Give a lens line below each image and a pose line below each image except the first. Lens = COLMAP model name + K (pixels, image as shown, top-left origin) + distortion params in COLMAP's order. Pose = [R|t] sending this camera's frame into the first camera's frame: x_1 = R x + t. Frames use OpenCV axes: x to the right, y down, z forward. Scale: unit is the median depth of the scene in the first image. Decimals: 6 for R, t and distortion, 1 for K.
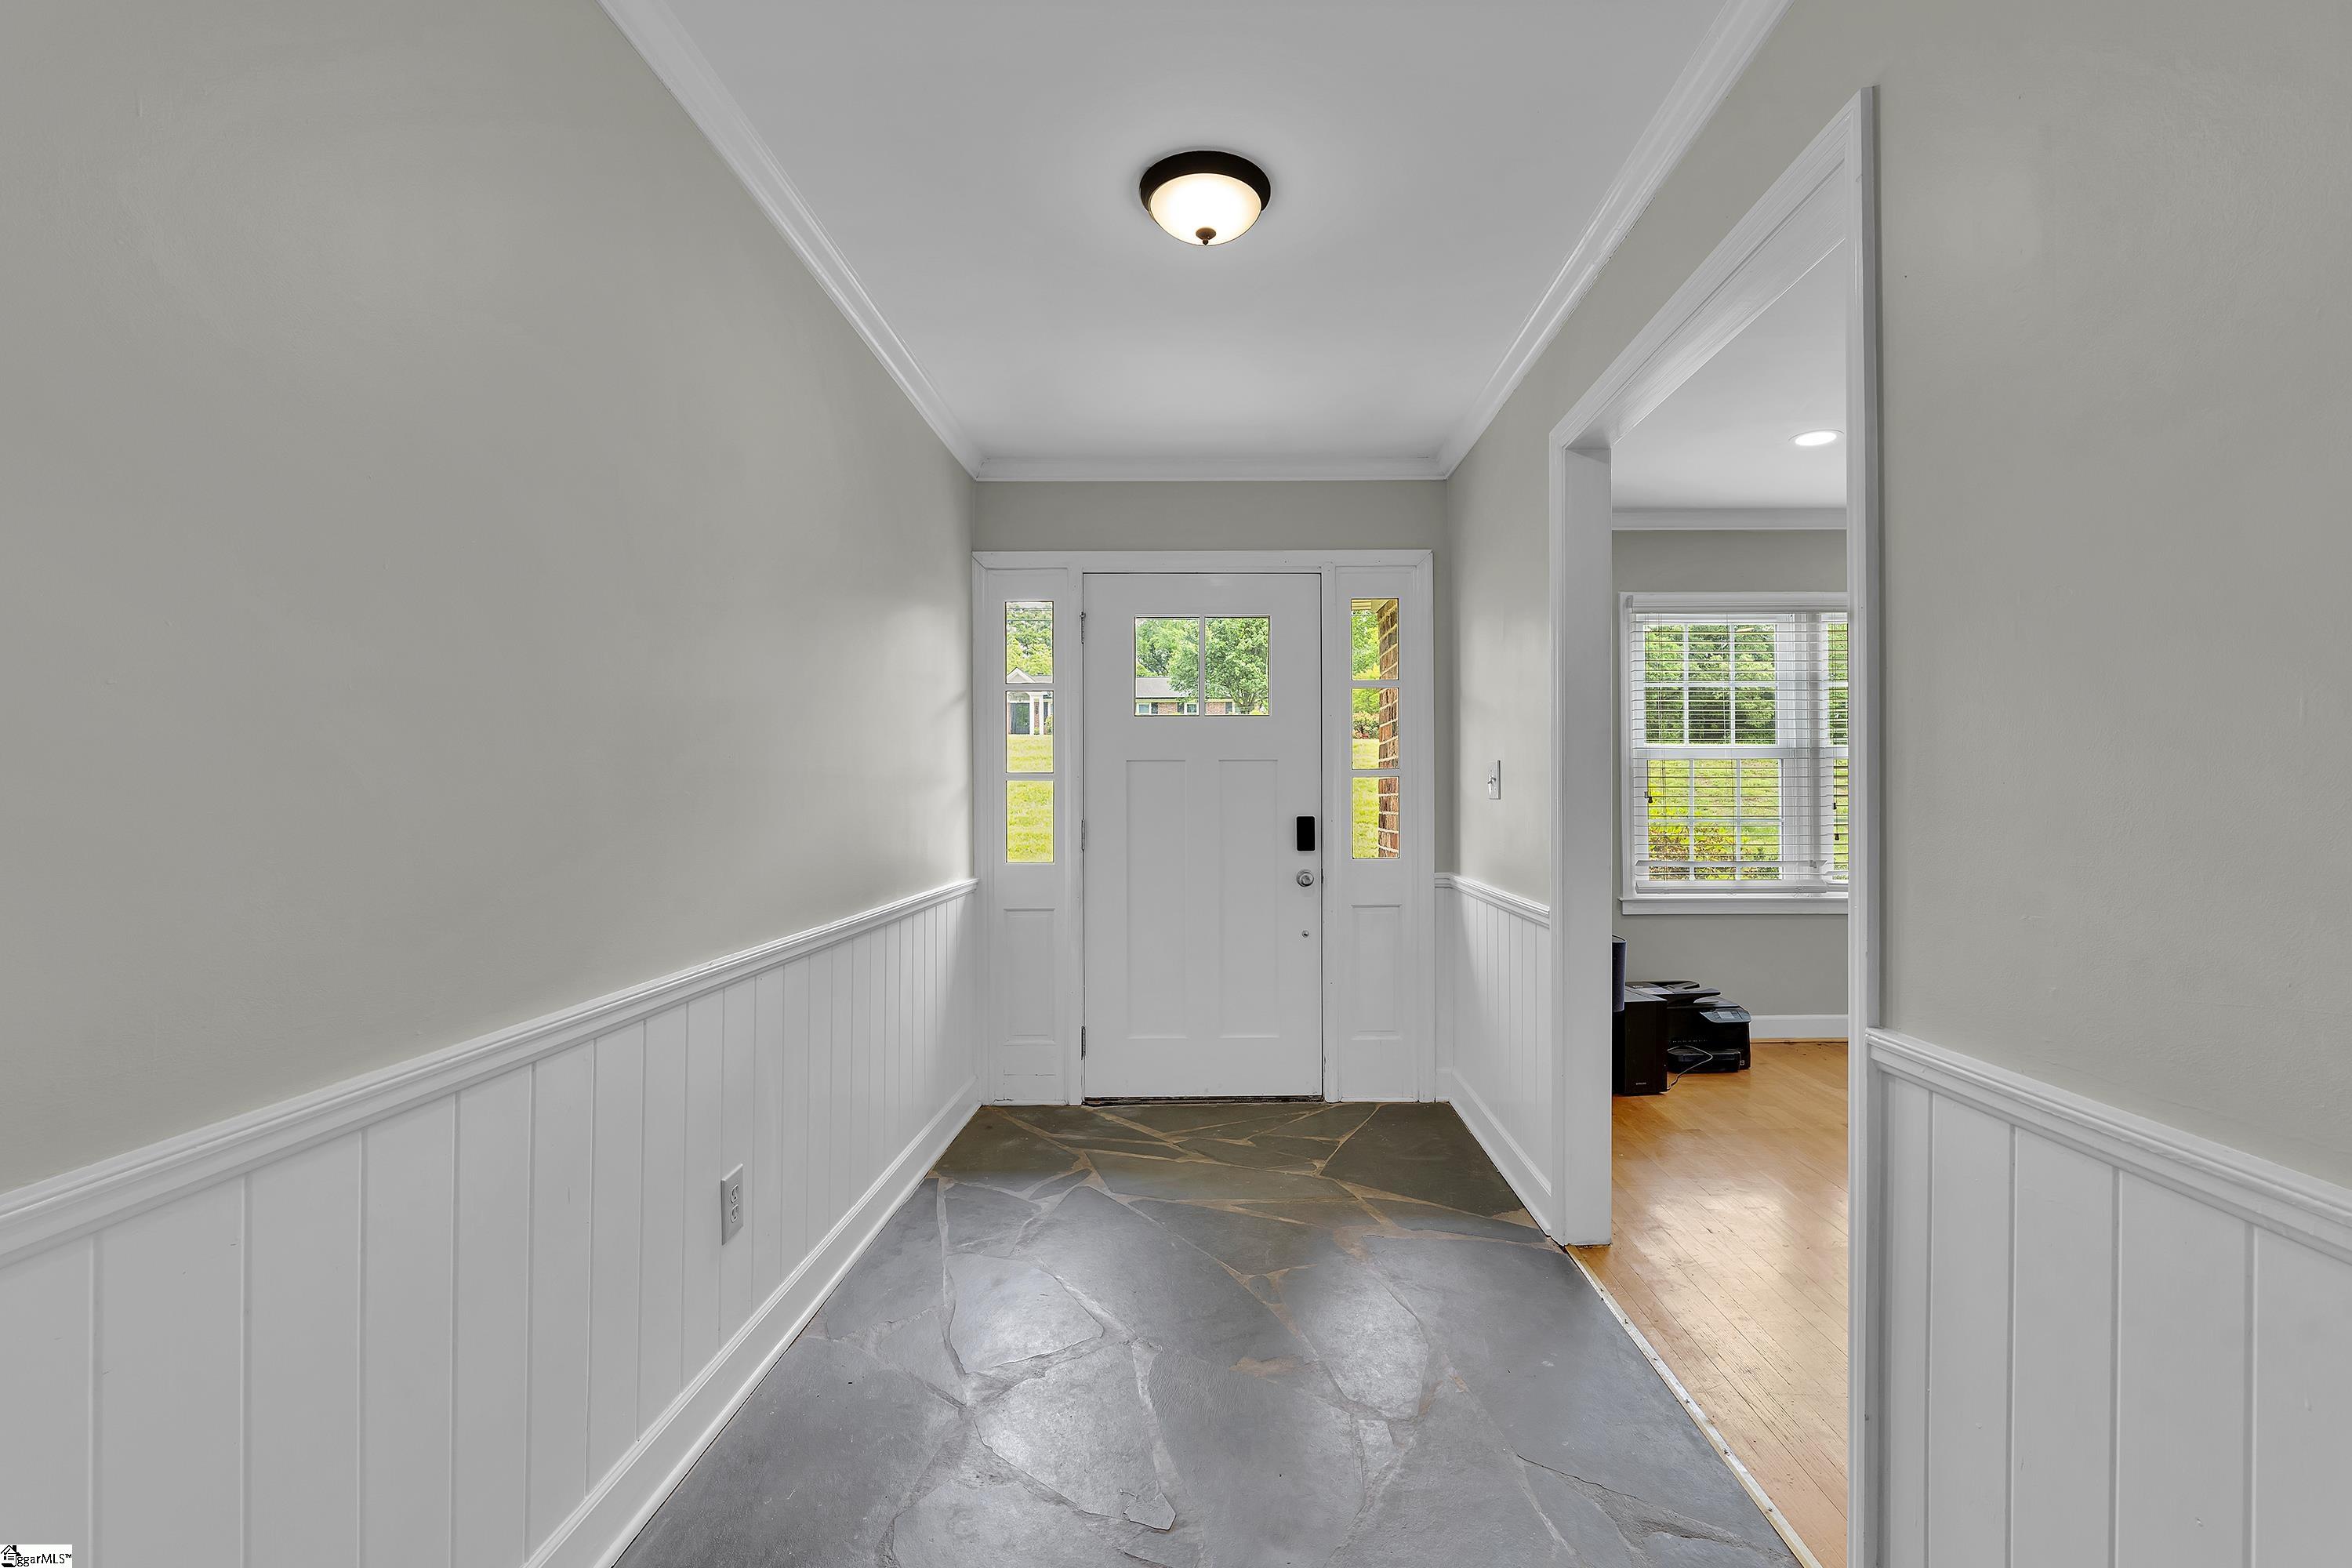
lens RADIAL K [[1013.2, 0, 1188.2], [0, 1013.2, 791.2], [0, 0, 1]] dist [-0.002637, -0.000142]
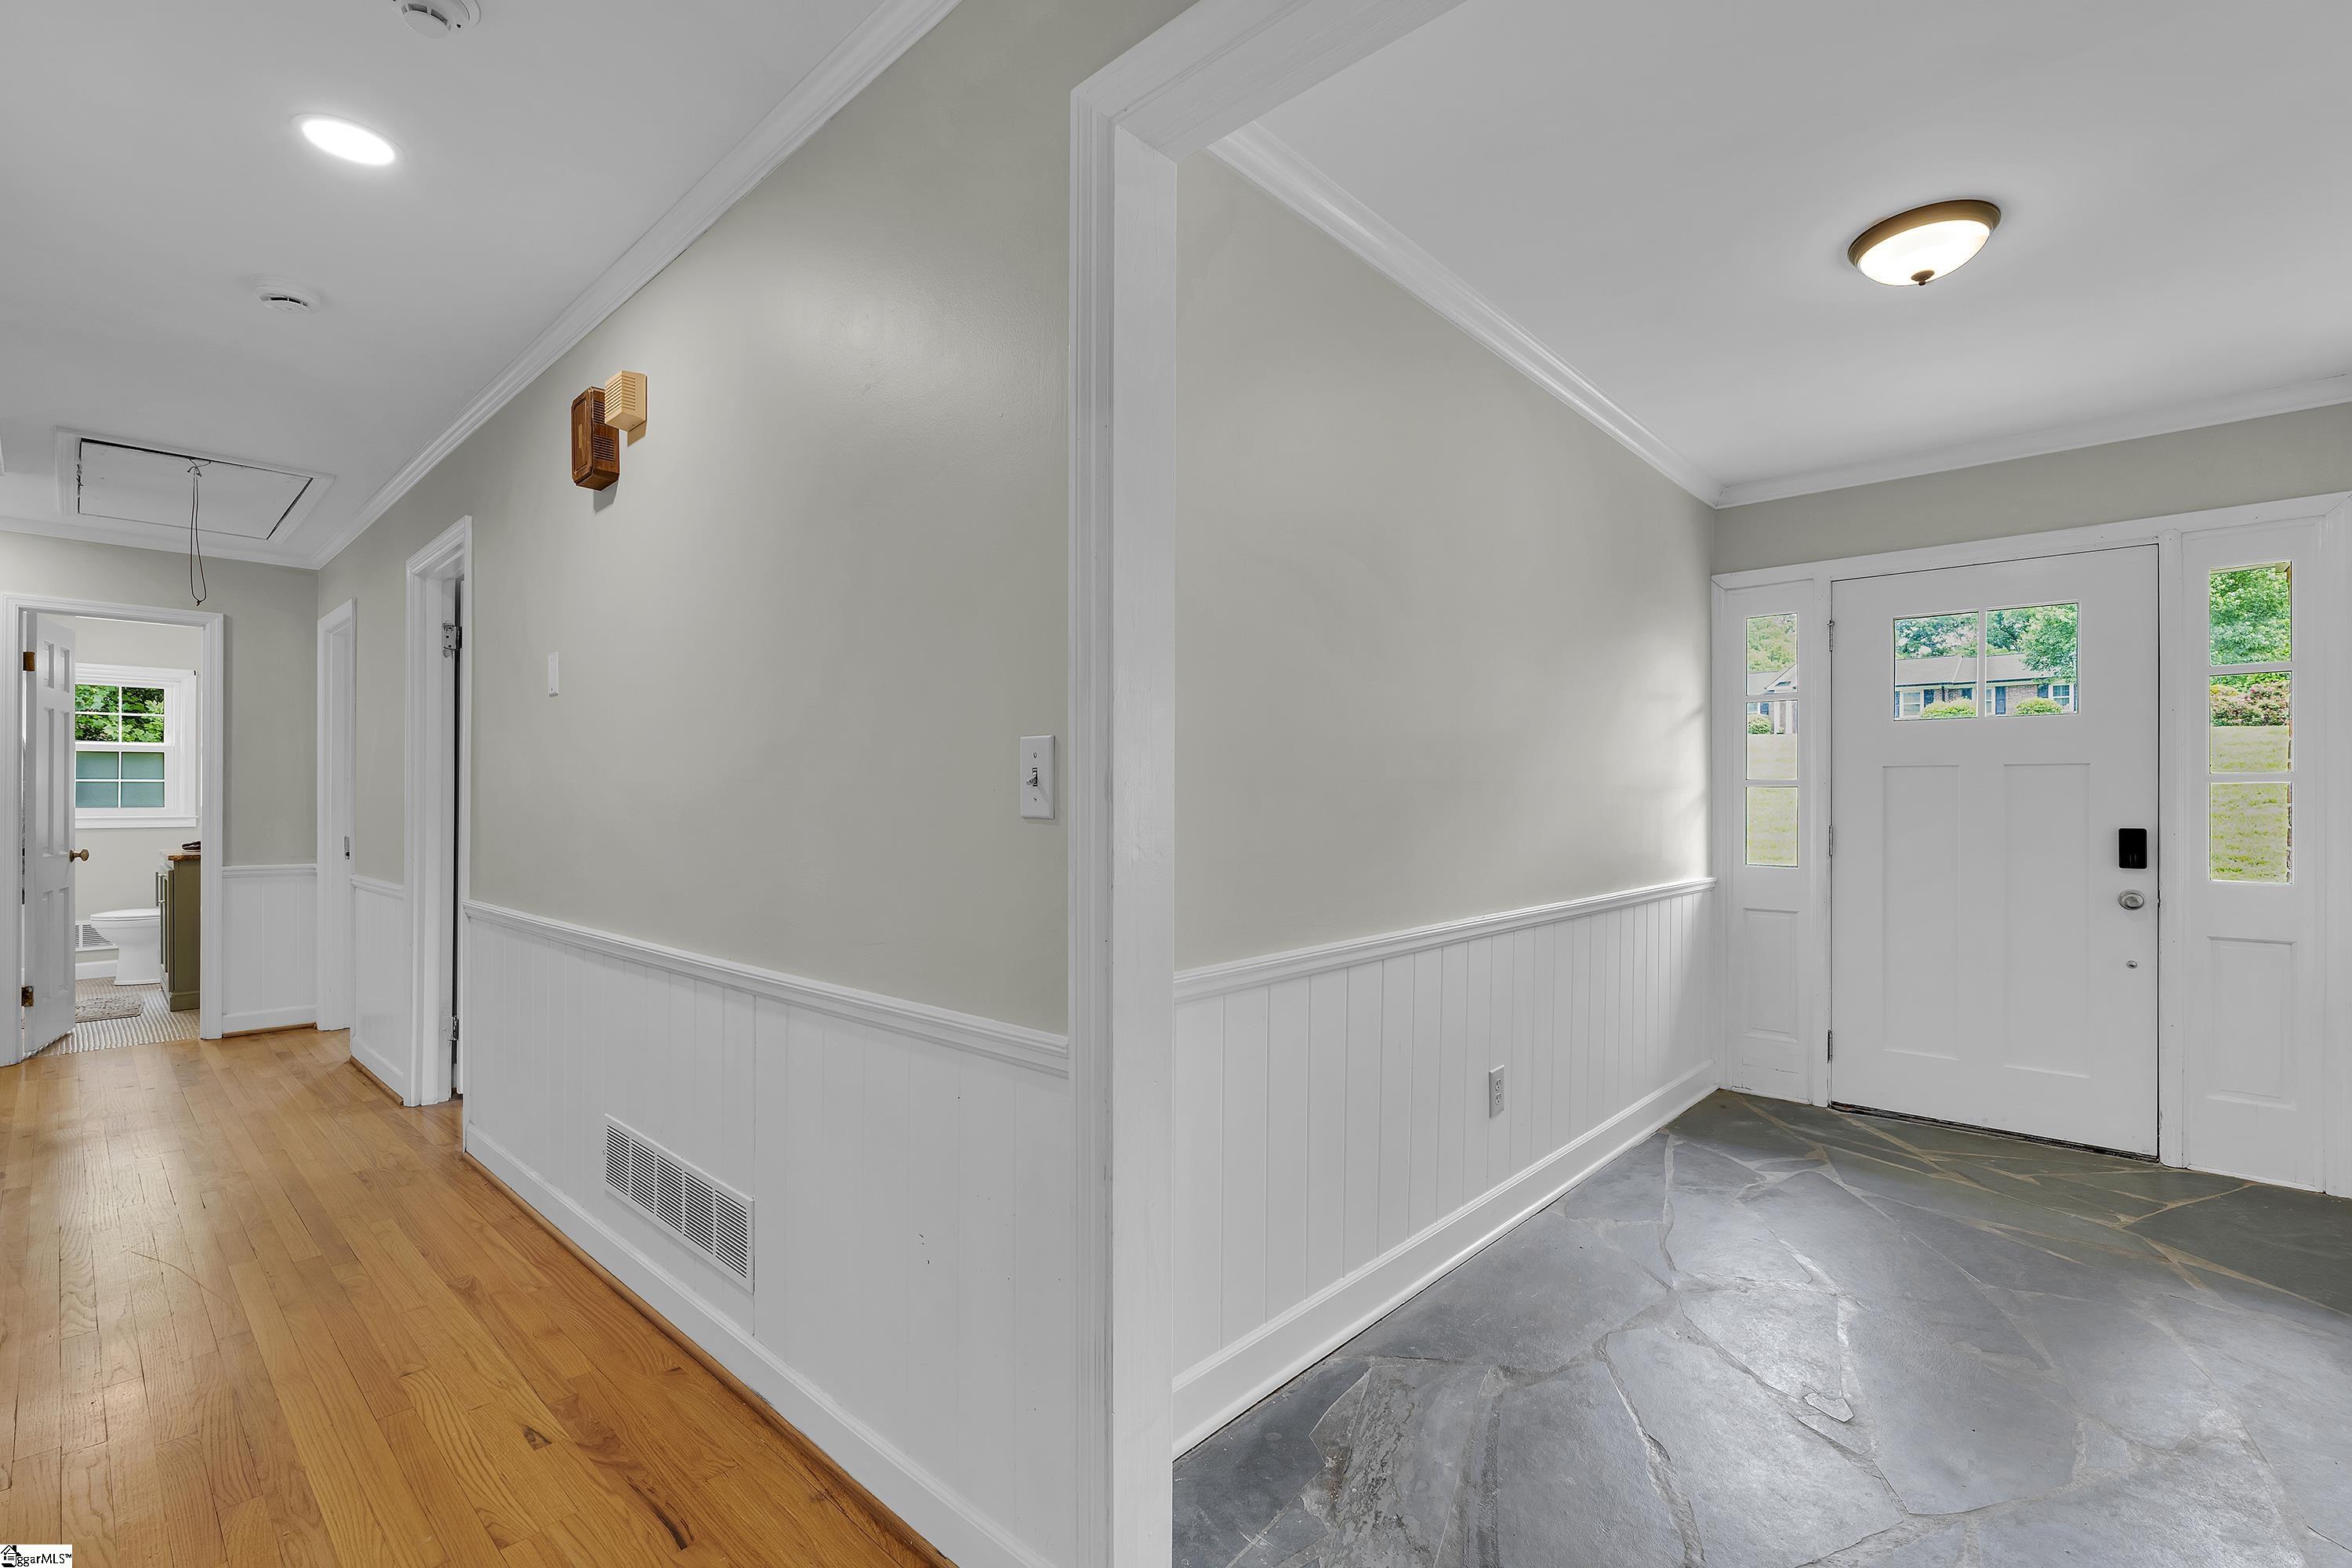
lens RADIAL K [[1013.2, 0, 1188.2], [0, 1013.2, 791.2], [0, 0, 1]] dist [-0.002637, -0.000142]
pose [[0.749414, 0.002220, -0.662097, 0.096526], [-0.003994, 0.999991, -0.001168, -0.002830], [0.662089, 0.003519, 0.749417, -0.206071]]
